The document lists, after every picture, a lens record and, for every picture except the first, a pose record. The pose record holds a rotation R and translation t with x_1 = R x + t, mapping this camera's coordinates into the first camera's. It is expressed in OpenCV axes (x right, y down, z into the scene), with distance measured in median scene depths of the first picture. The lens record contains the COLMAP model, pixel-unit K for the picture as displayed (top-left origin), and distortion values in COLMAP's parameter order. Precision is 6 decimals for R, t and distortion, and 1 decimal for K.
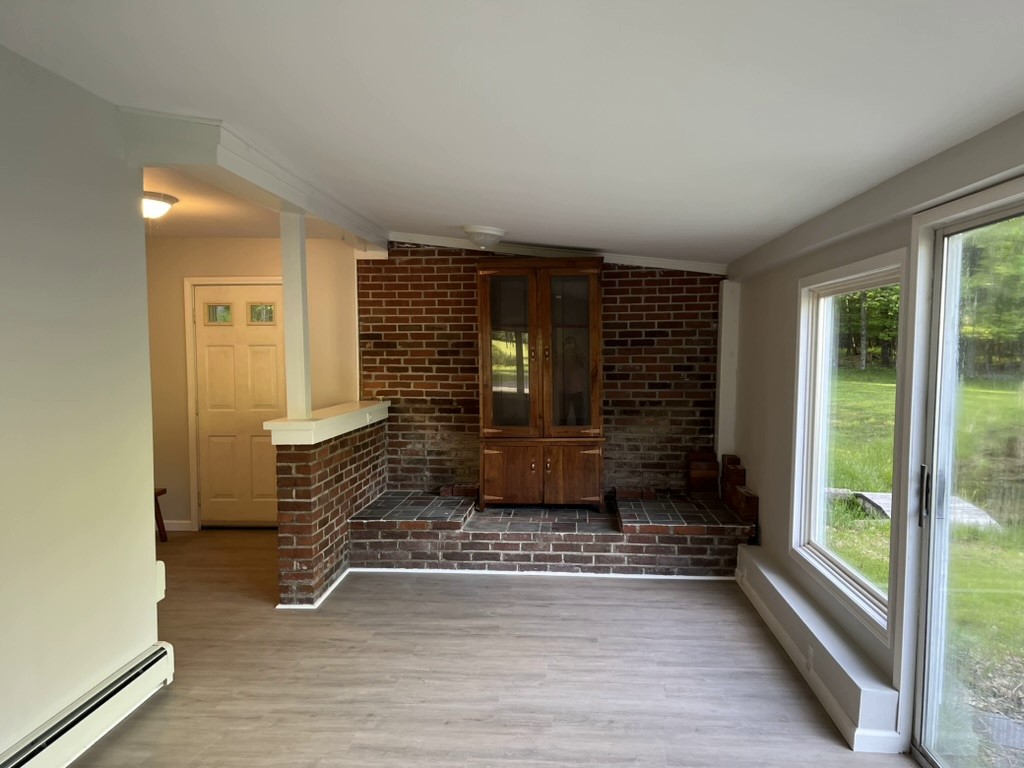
lens RADIAL K [[773.3, 0, 513.5], [0, 773.3, 385.6], [0, 0, 1]] dist [0.061582, -0.075446]
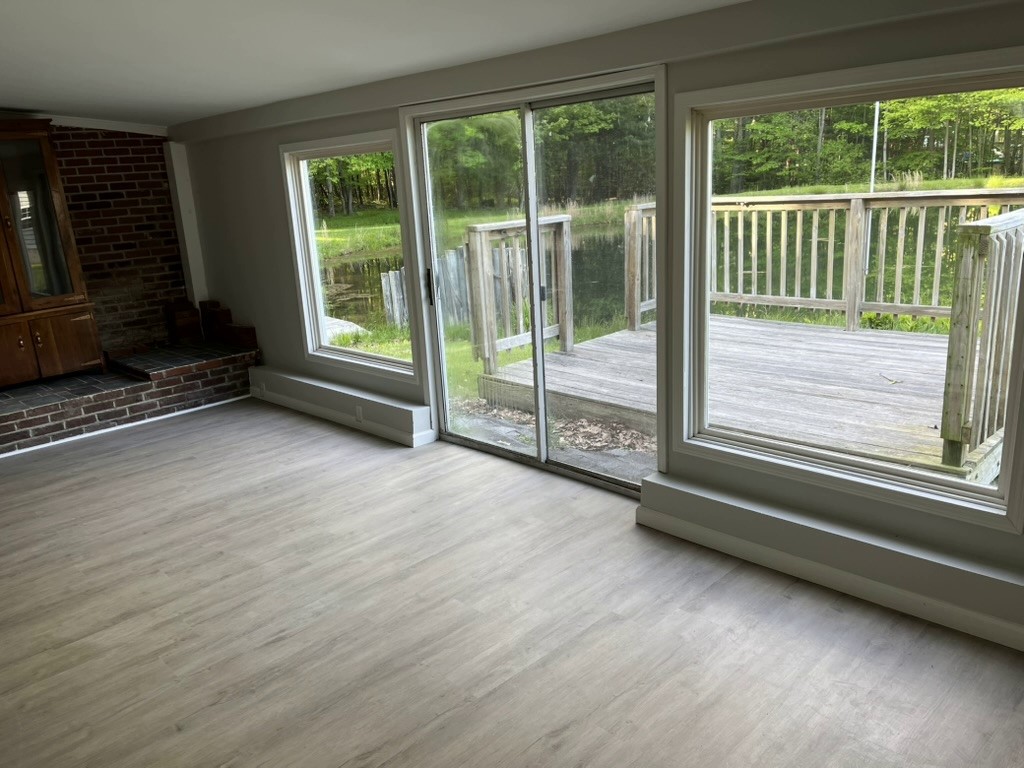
lens RADIAL K [[773.3, 0, 514.0], [0, 773.3, 382.4], [0, 0, 1]] dist [0.061582, -0.075446]
pose [[0.666706, -0.231253, 0.708537, -0.270167], [0.099247, 0.969727, 0.223113, -0.005690], [-0.738683, -0.078431, 0.669475, -0.118367]]
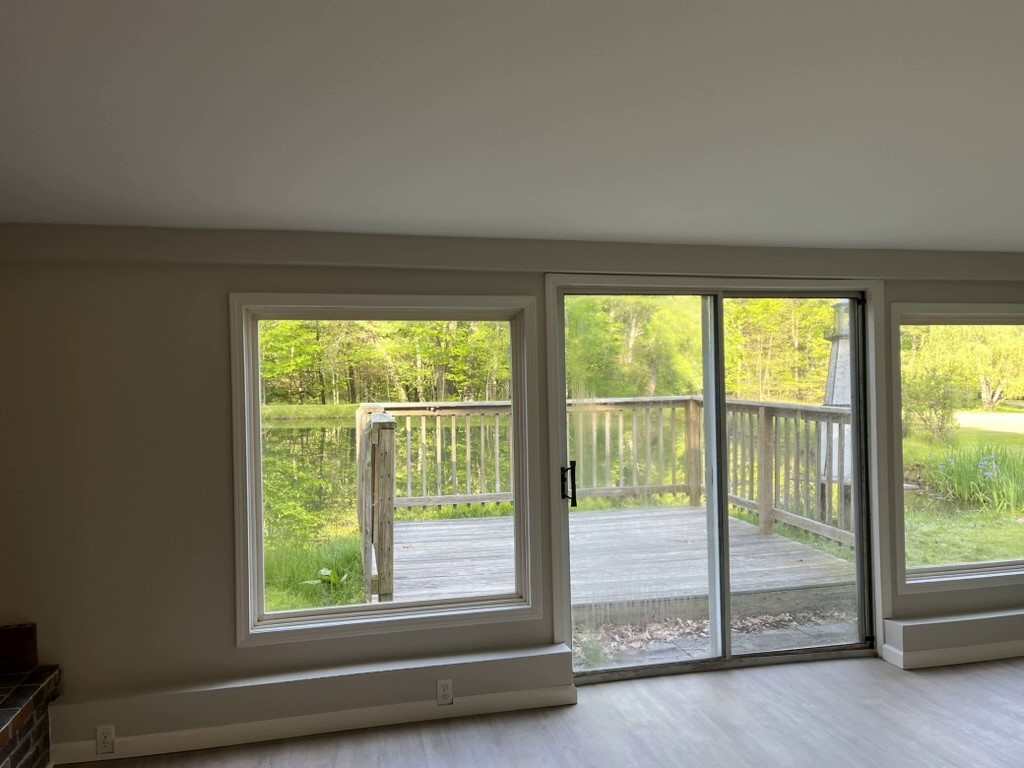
lens RADIAL K [[773.3, 0, 511.2], [0, 773.3, 387.3], [0, 0, 1]] dist [0.061582, -0.075446]
pose [[-0.276520, -0.012856, 0.960922, -0.345328], [0.062767, 0.997534, 0.031408, -0.035821], [-0.958956, 0.068999, -0.275031, 0.698871]]
